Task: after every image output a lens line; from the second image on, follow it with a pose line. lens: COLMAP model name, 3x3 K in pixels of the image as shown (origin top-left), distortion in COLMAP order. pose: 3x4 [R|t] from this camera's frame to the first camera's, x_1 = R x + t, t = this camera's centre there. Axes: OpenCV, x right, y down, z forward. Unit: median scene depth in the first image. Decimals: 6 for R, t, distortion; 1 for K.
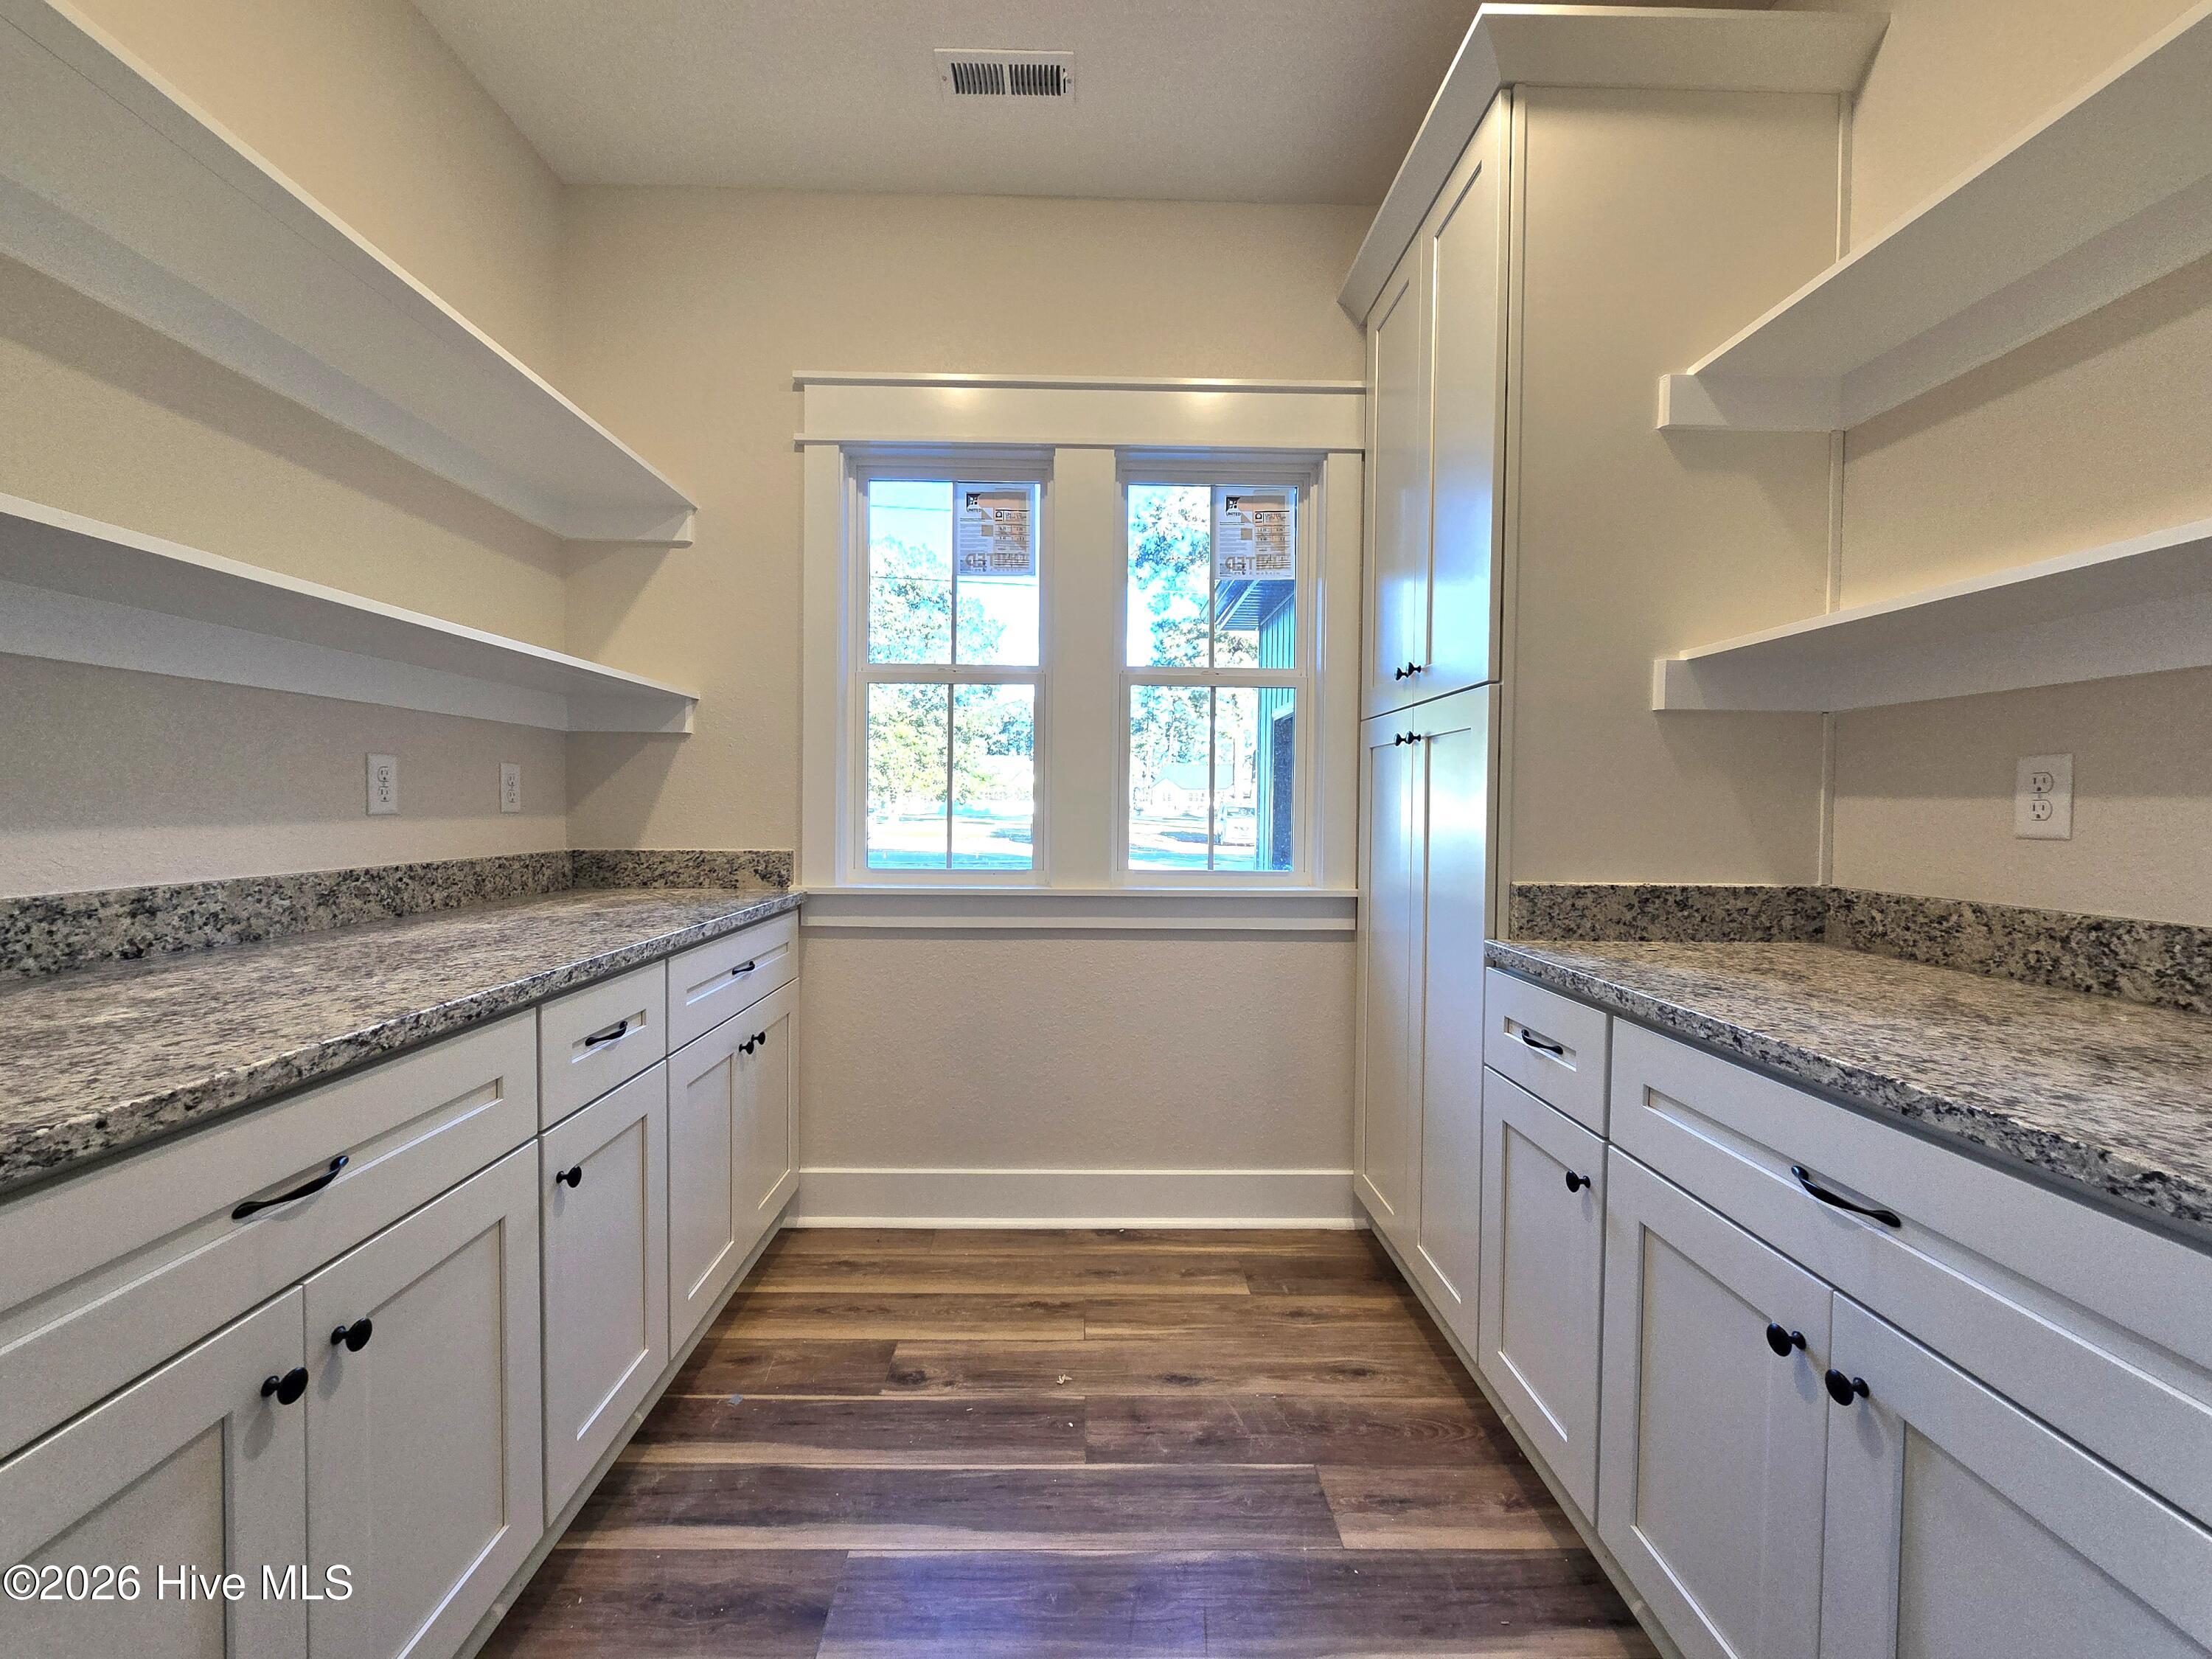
lens RADIAL K [[906.0, 0, 1027.0], [0, 906.0, 831.8], [0, 0, 1]] dist [-0.004701, 0.001286]
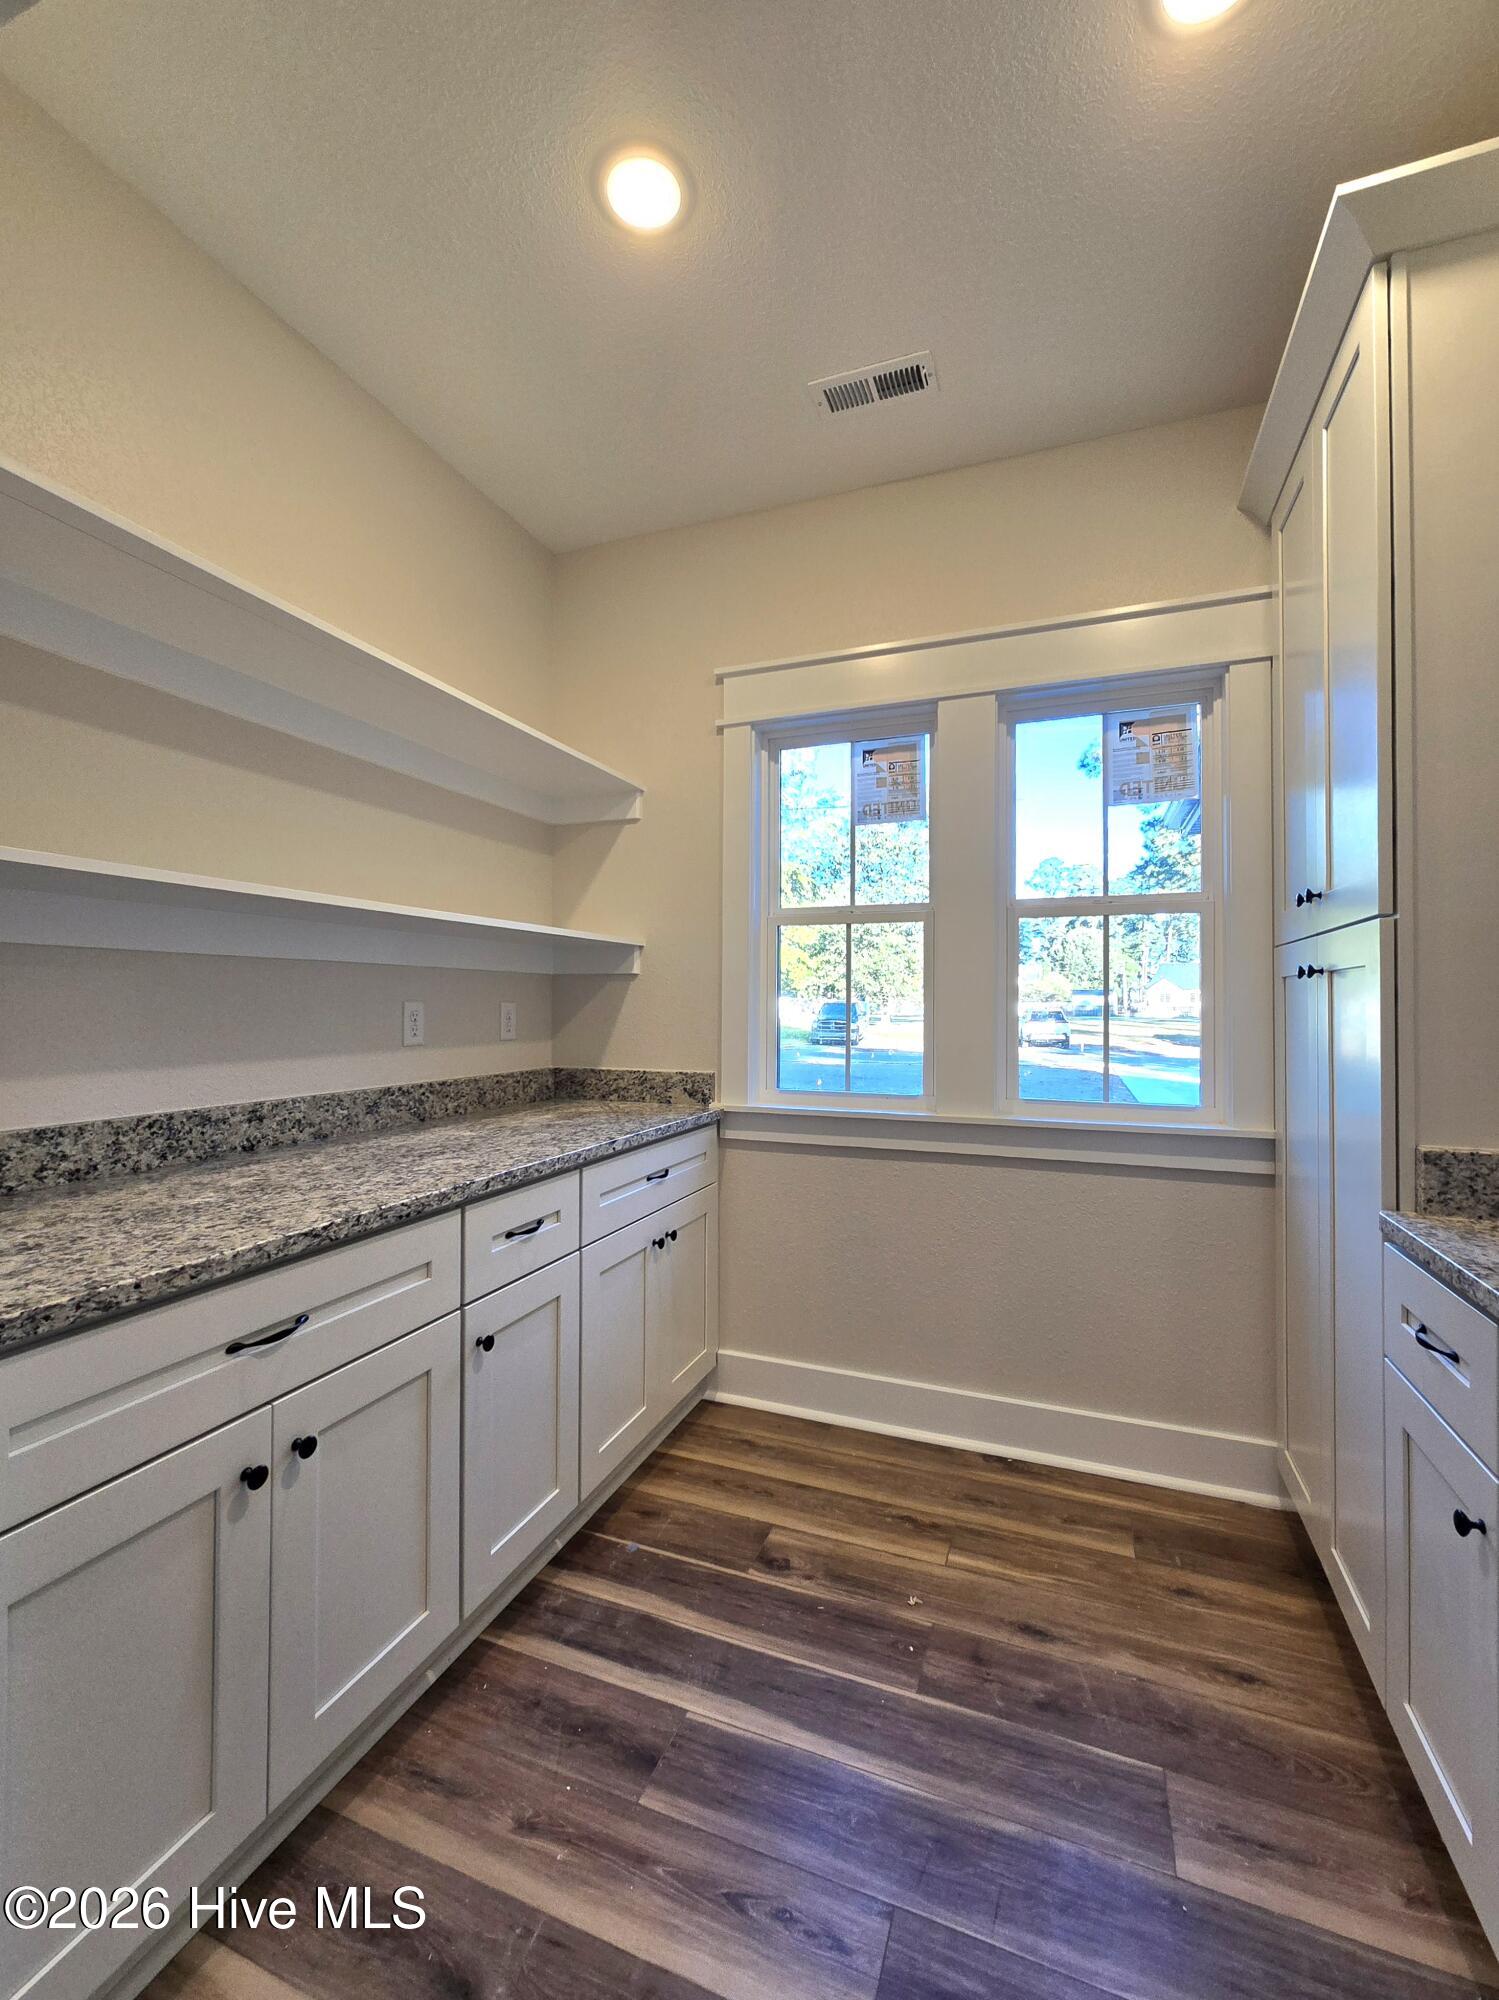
lens RADIAL K [[819.2, 0, 715.2], [0, 819.2, 991.0], [0, 0, 1]] dist [-0.004701, 0.001286]
pose [[0.928225, -0.016254, -0.371664, 0.188005], [0.000832, 0.999133, -0.041617, -0.054450], [0.372018, 0.038321, 0.927434, 0.019919]]
